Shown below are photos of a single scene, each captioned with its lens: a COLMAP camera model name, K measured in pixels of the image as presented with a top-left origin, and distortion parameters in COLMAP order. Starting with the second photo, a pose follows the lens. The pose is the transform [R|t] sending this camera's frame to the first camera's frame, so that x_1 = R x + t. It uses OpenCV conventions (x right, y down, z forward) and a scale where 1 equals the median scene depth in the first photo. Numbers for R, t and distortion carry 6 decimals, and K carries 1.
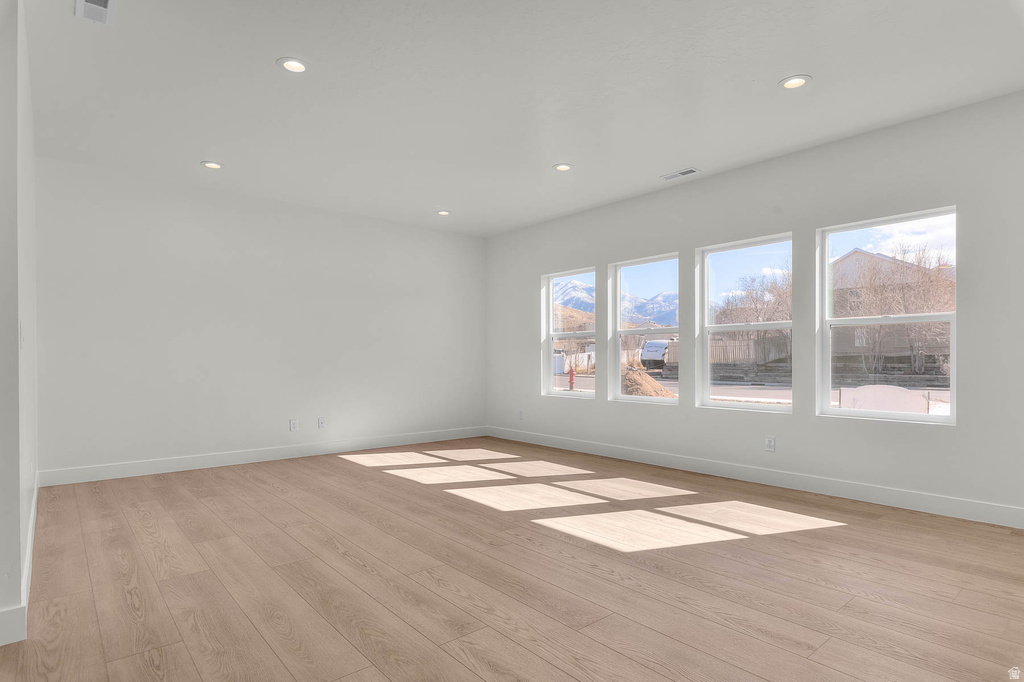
lens RADIAL K [[551.1, 0, 517.5], [0, 551.1, 343.0], [0, 0, 1]] dist [0.002594, 0.000717]
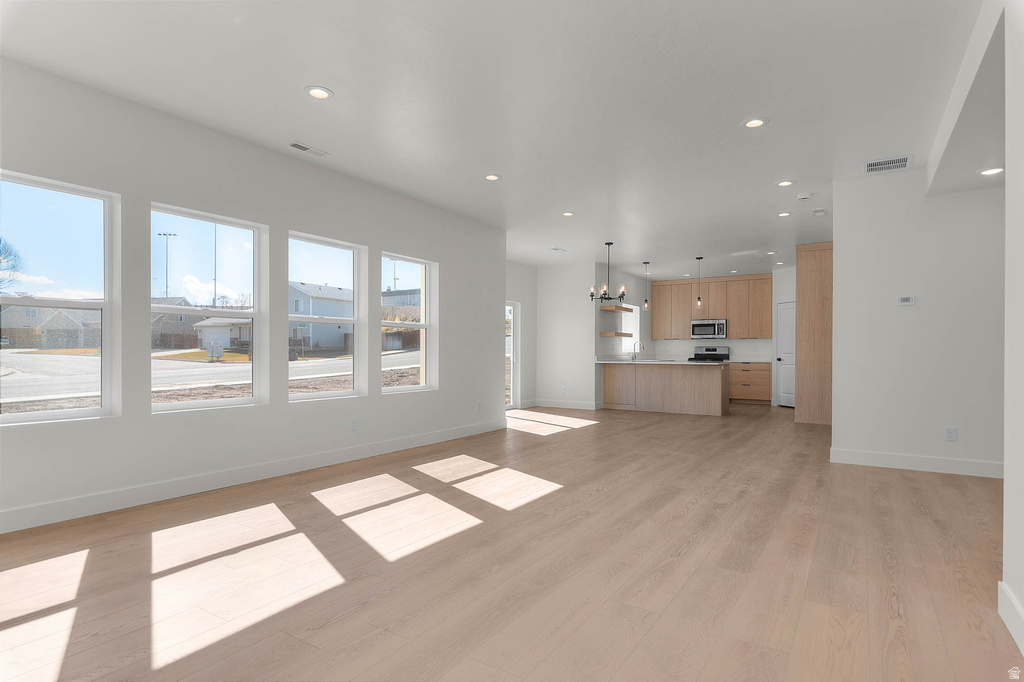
lens RADIAL K [[551.1, 0, 516.9], [0, 551.1, 345.8], [0, 0, 1]] dist [0.002594, 0.000717]
pose [[-0.305277, 0.009686, 0.952214, -0.694132], [-0.031008, 0.999317, -0.020106, 0.027765], [-0.951759, -0.035664, -0.304768, 0.952465]]
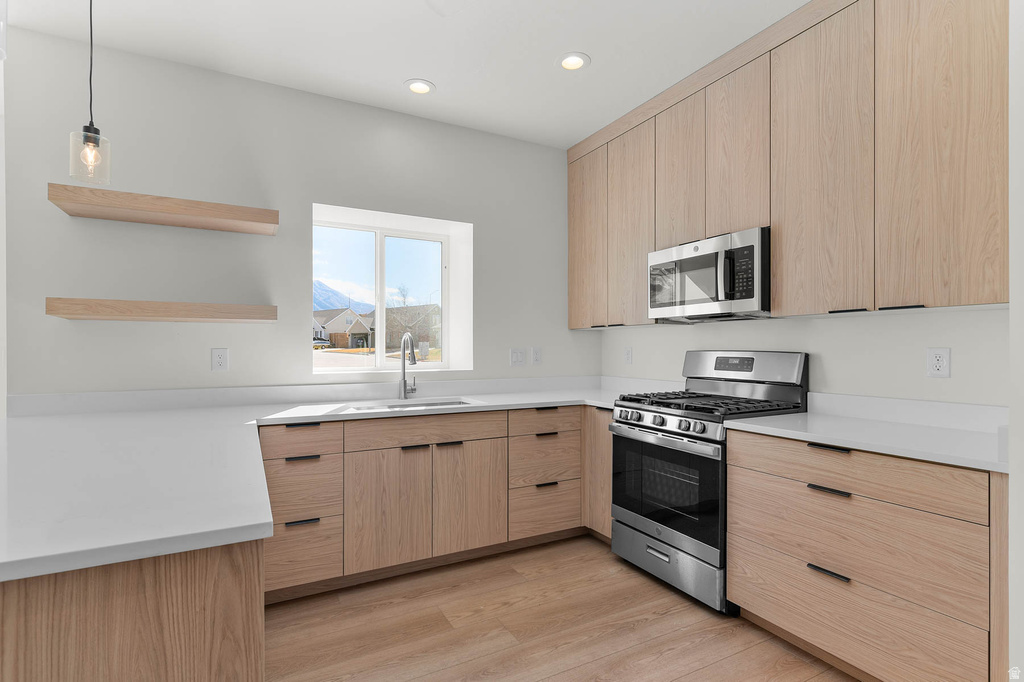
lens RADIAL K [[510.1, 0, 515.7], [0, 510.1, 345.2], [0, 0, 1]] dist [-0.003615, 0.000682]
pose [[0.200839, 0.005111, 0.979611, -0.559672], [-0.027303, 0.999627, 0.000383, 0.021169], [-0.979244, -0.026823, 0.200904, 0.820300]]
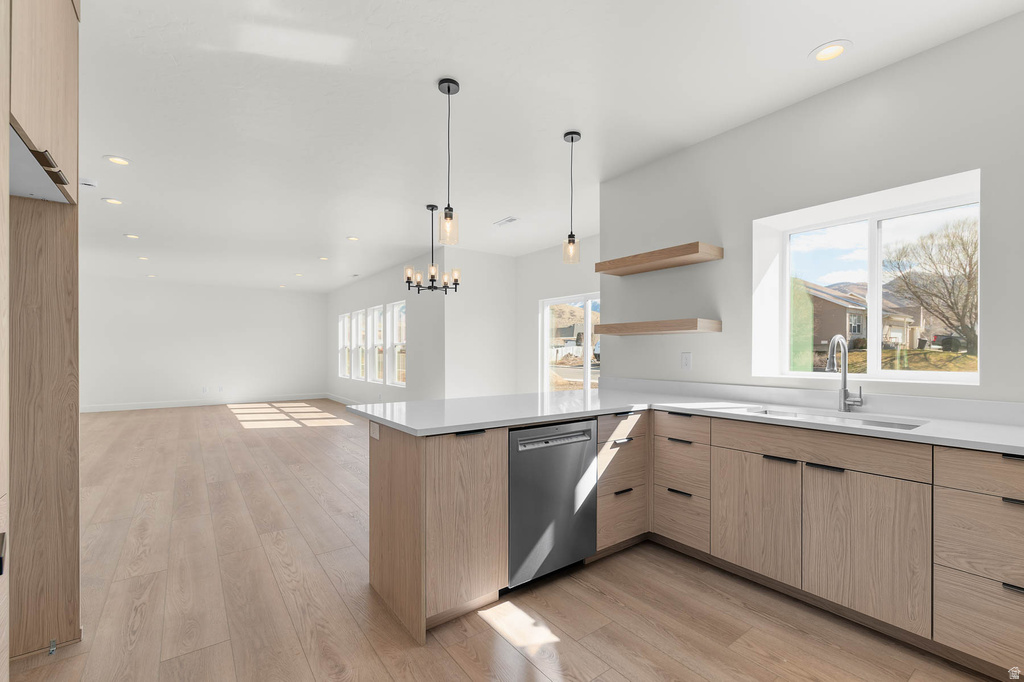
lens RADIAL K [[442.0, 0, 516.2], [0, 442.0, 347.0], [0, 0, 1]] dist [0.001593, -0.000006]
pose [[0.997983, -0.000470, -0.063475, -0.535189], [0.001600, 0.999841, 0.017752, 0.020489], [0.063456, -0.017818, 0.997826, 0.798985]]
